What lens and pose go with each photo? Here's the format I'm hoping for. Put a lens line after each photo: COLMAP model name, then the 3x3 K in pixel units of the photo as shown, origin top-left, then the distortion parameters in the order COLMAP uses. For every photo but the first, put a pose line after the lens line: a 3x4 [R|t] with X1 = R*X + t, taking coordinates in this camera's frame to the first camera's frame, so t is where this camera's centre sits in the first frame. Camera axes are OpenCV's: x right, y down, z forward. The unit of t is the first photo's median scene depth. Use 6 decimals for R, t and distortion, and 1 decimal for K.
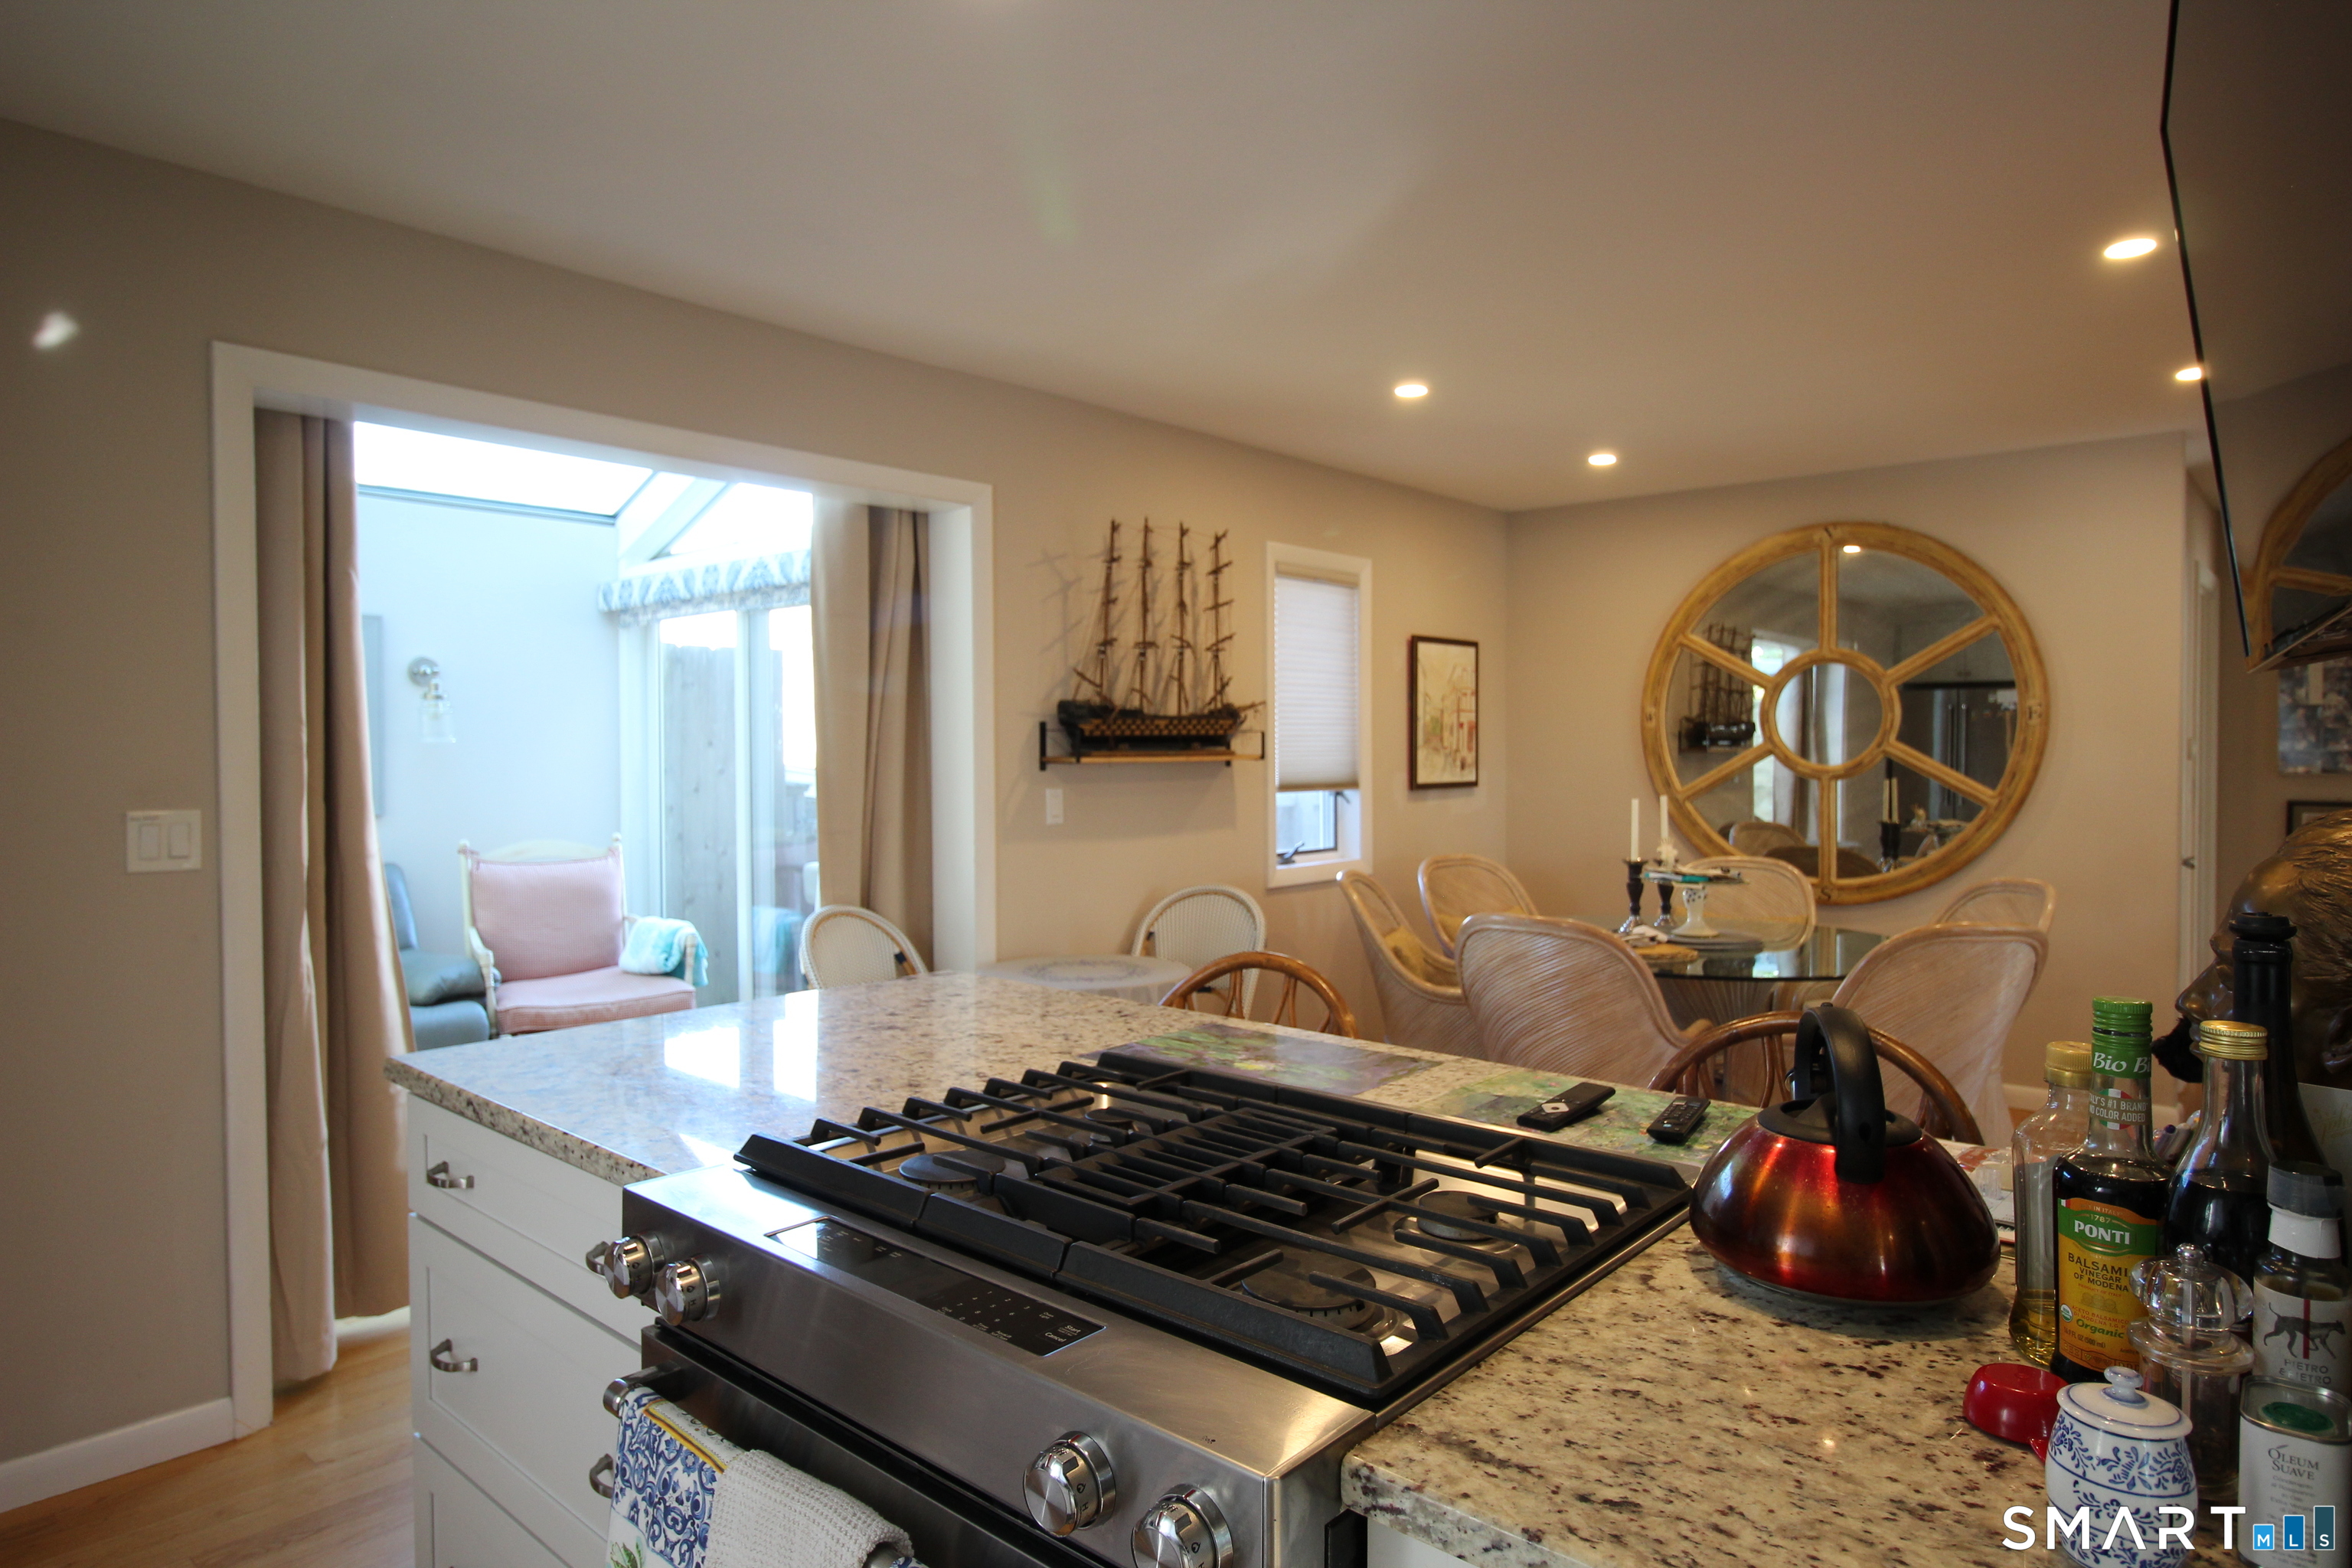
lens RADIAL K [[1362.9, 0, 1177.7], [0, 1362.9, 774.4], [0, 0, 1]] dist [0.008126, -0.014577]
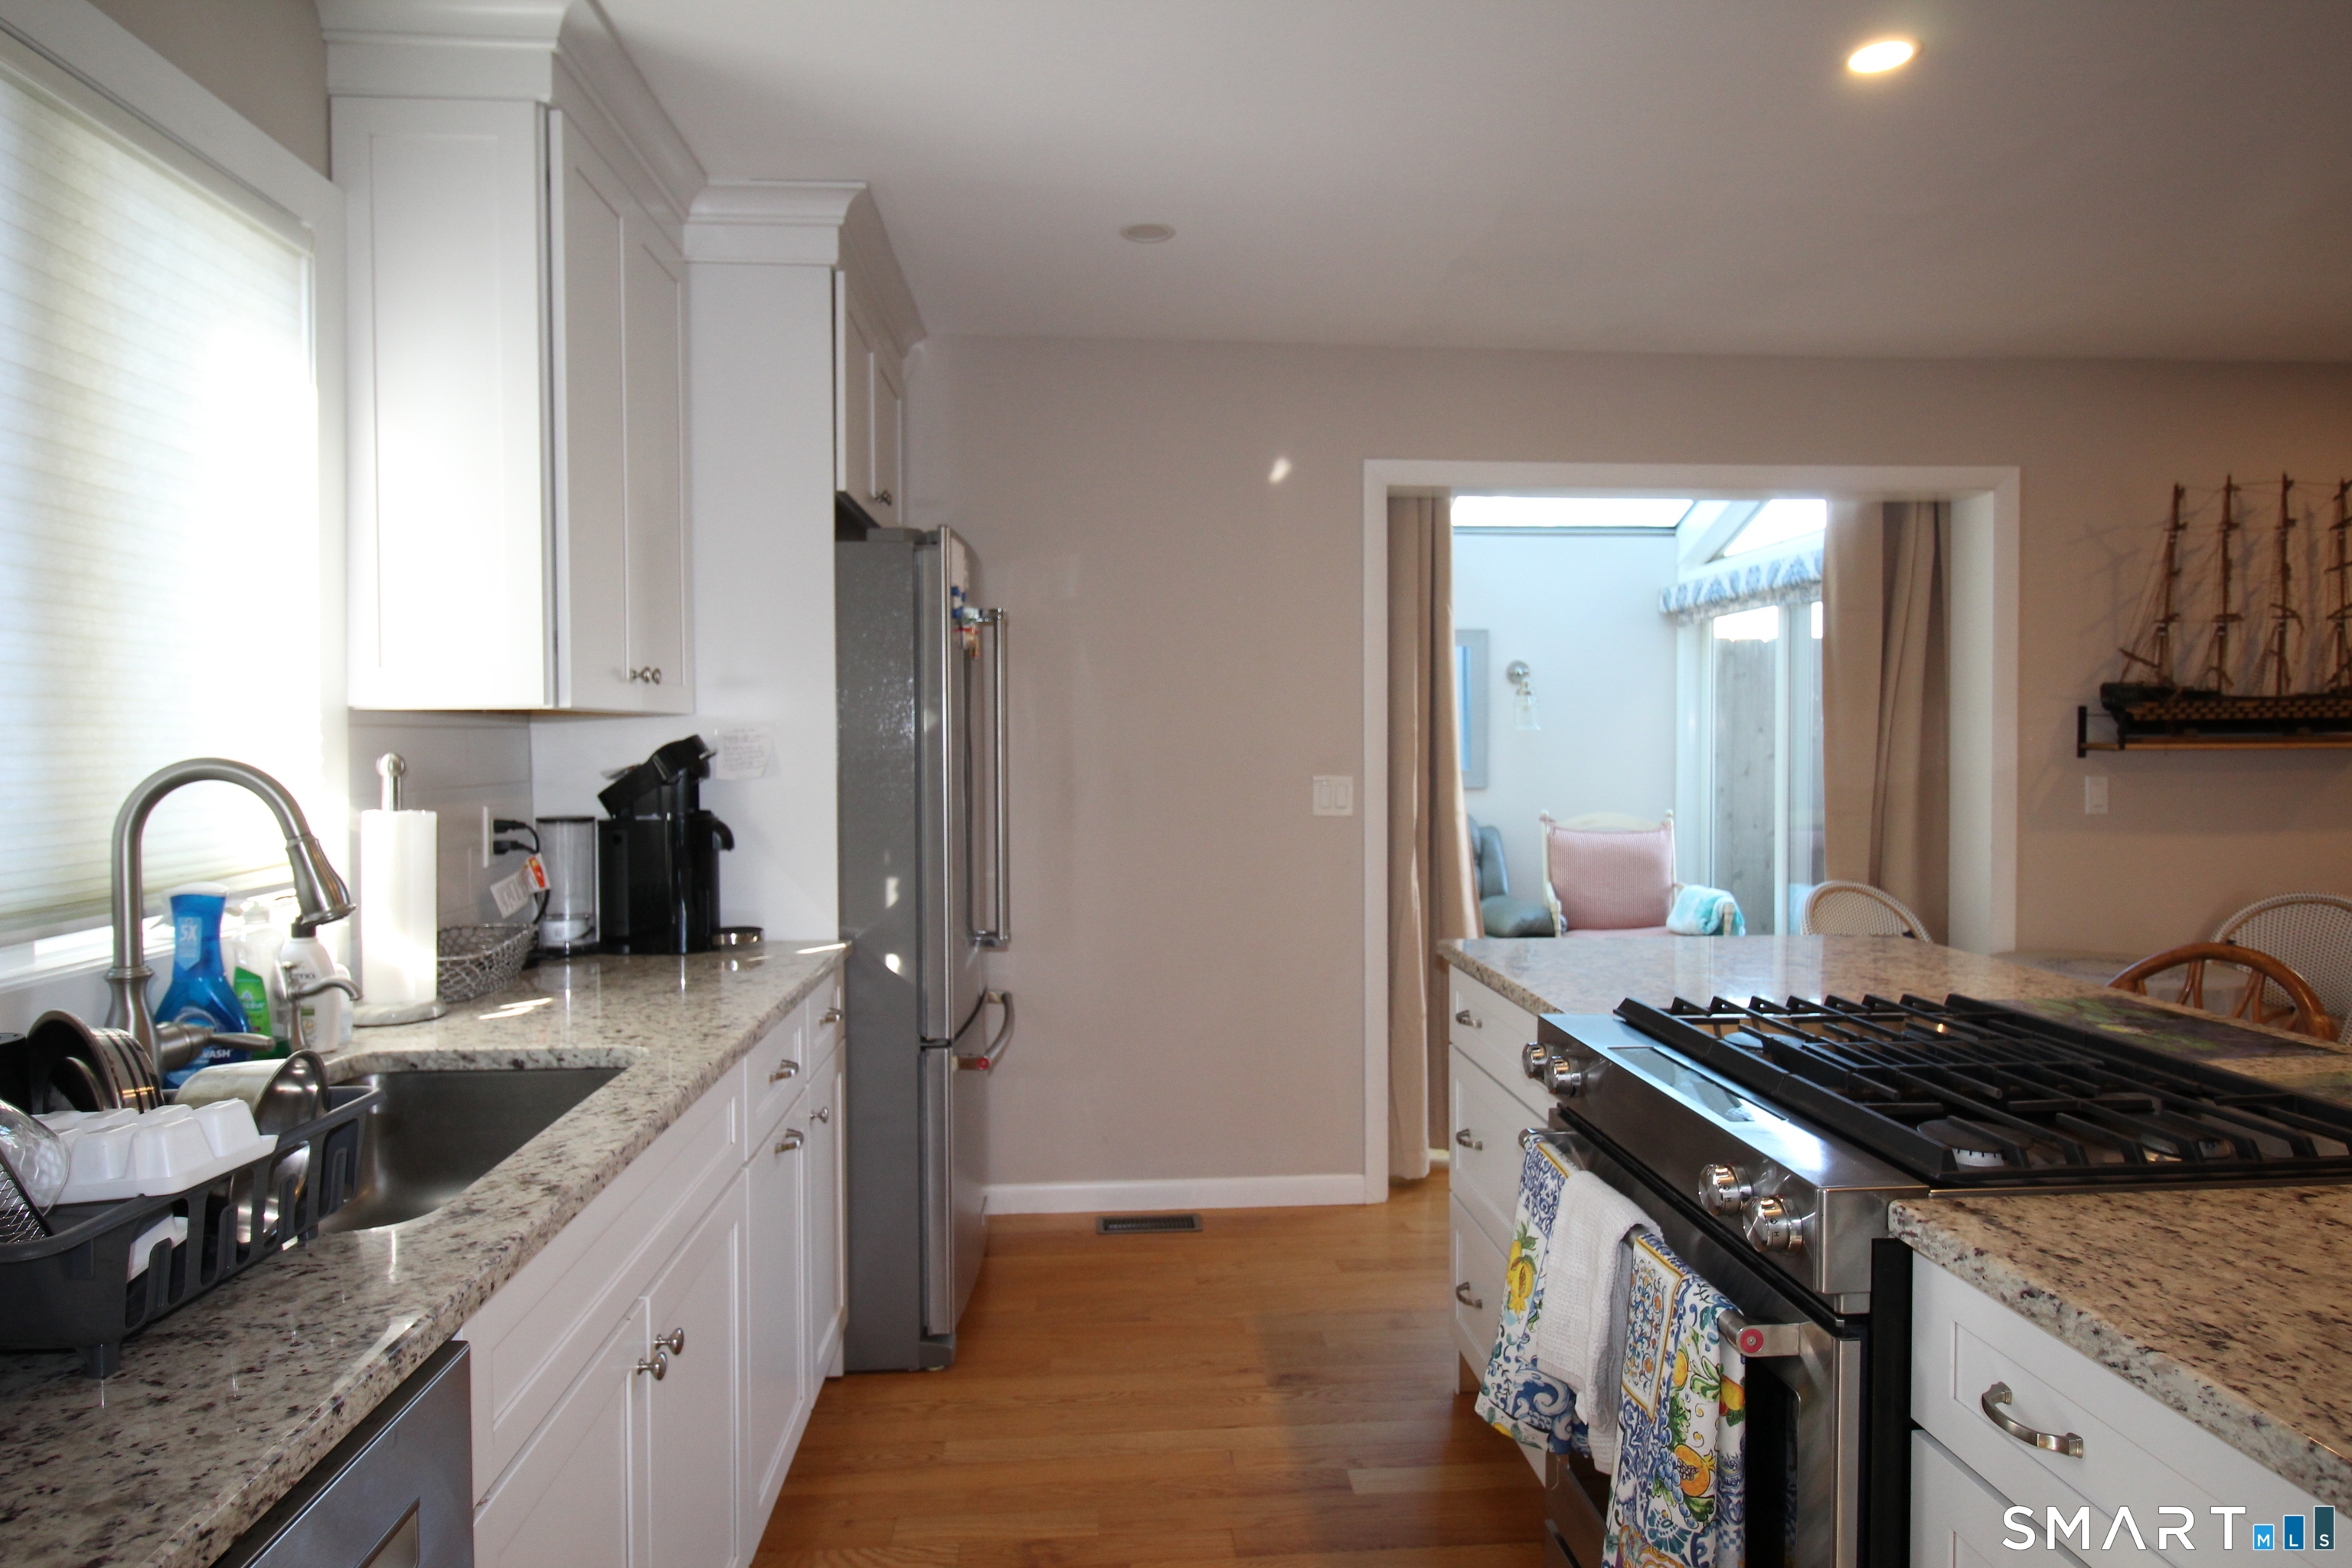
lens RADIAL K [[1362.9, 0, 1177.7], [0, 1362.9, 774.4], [0, 0, 1]] dist [0.008126, -0.014577]
pose [[0.714538, 0.019572, -0.699323, 0.116799], [-0.012235, 0.999805, 0.015481, 0.002073], [0.699490, -0.002505, 0.714638, -0.123608]]
